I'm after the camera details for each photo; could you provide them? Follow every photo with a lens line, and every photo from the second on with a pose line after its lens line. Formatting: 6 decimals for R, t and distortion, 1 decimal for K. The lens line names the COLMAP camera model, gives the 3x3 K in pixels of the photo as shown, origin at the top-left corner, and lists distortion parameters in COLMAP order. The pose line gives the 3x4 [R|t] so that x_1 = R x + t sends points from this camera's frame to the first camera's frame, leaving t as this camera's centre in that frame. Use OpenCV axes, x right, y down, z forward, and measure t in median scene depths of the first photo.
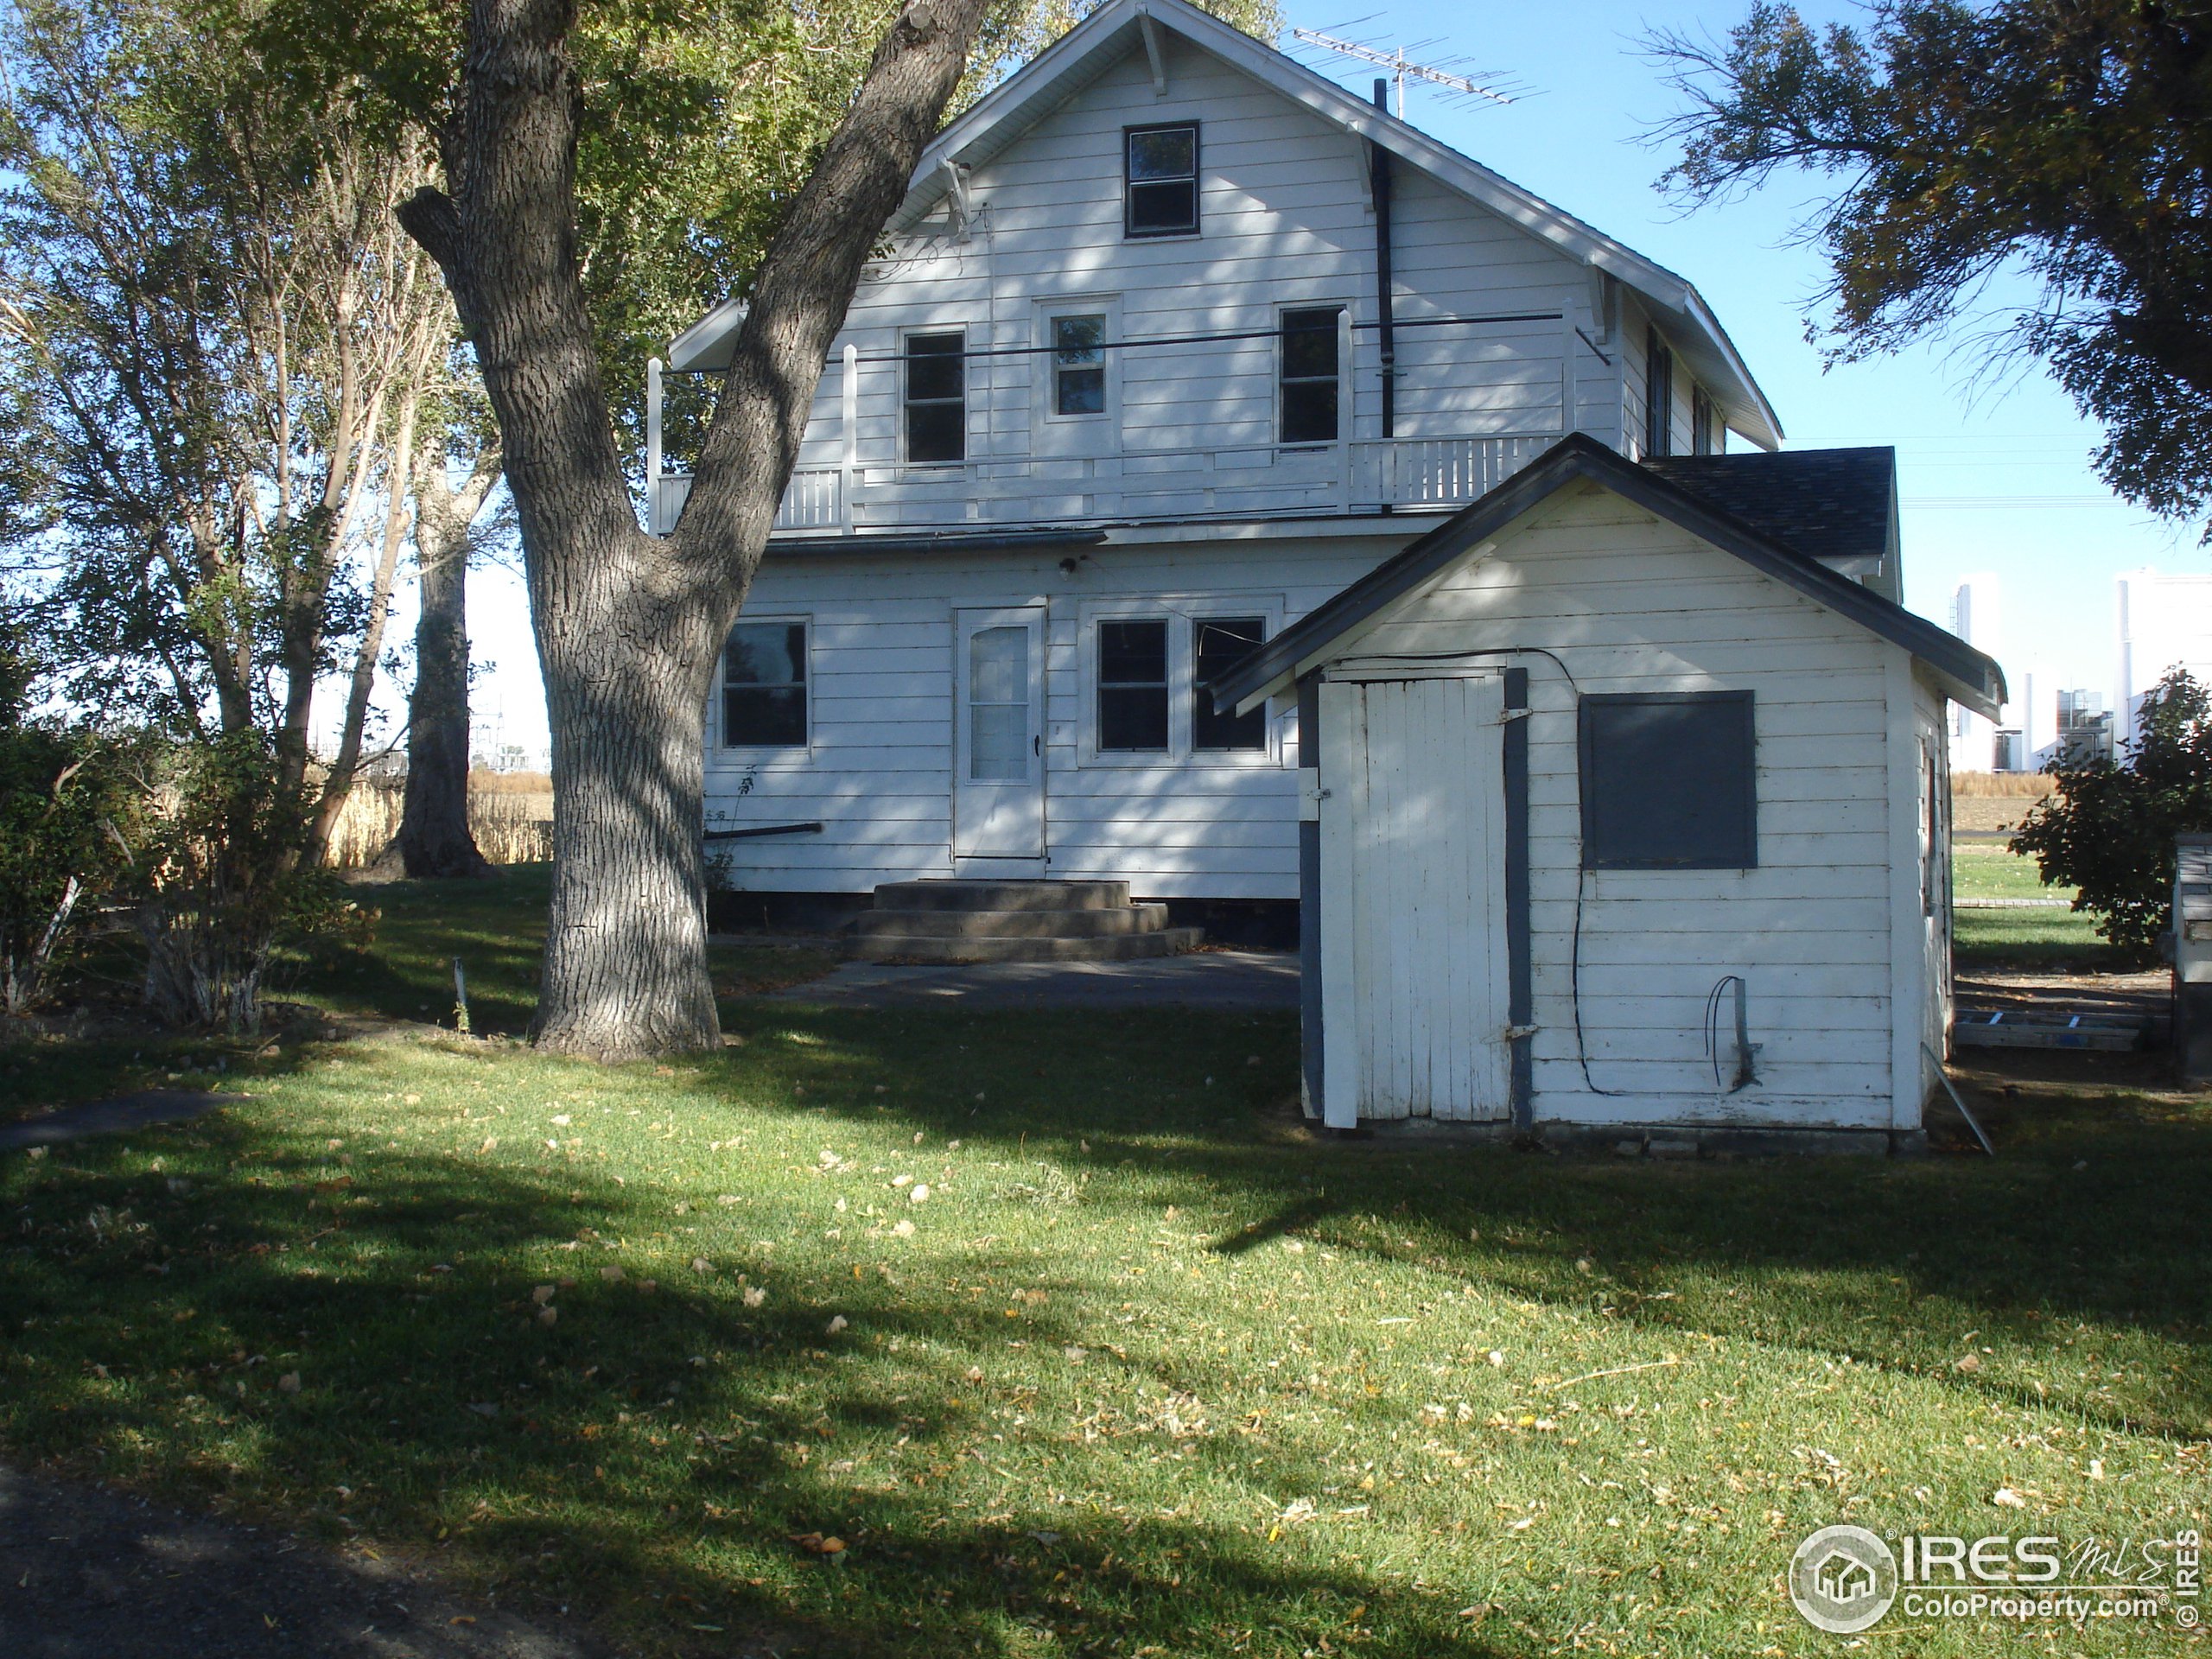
lens RADIAL K [[2585.7, 0, 1106.0], [0, 2585.7, 829.5], [0, 0, 1]] dist [-0.068493, 0.010479]
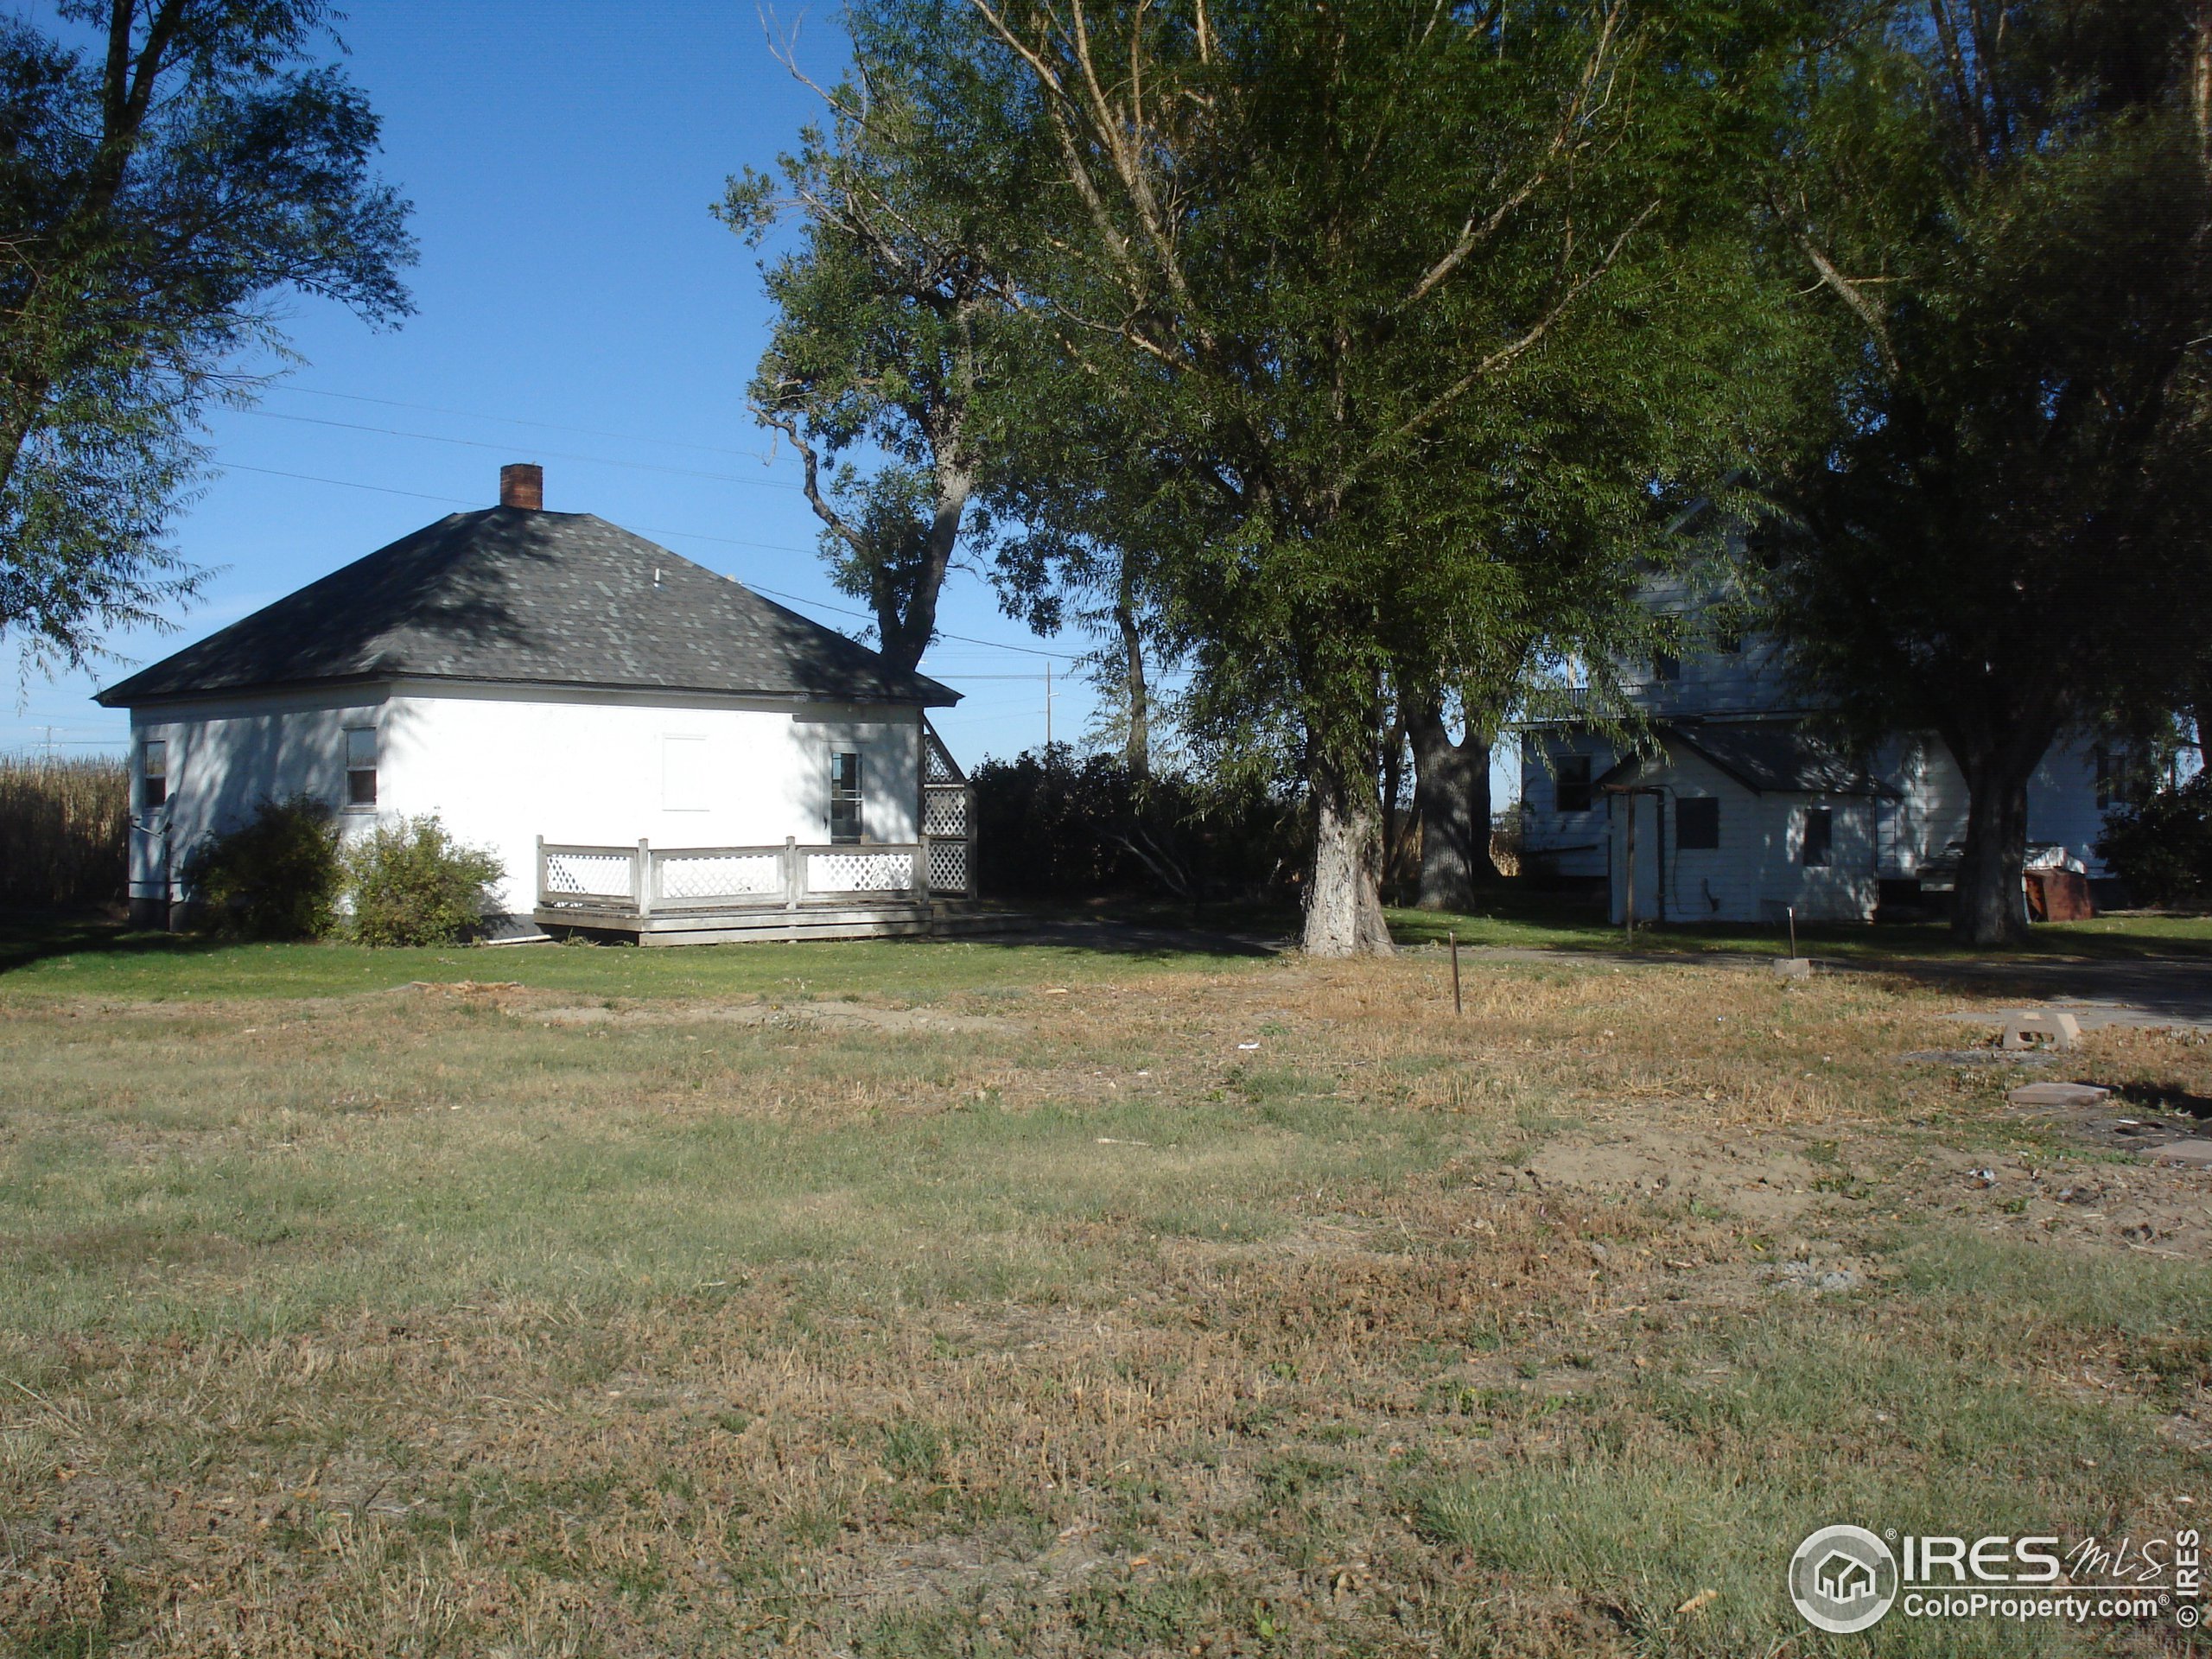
lens RADIAL K [[2585.7, 0, 1106.0], [0, 2585.7, 829.5], [0, 0, 1]] dist [-0.068493, 0.010479]
pose [[0.872727, -0.002771, -0.488201, 0.996641], [-0.000138, 0.999982, -0.005923, 0.007903], [0.488209, 0.005236, 0.872711, -1.953706]]
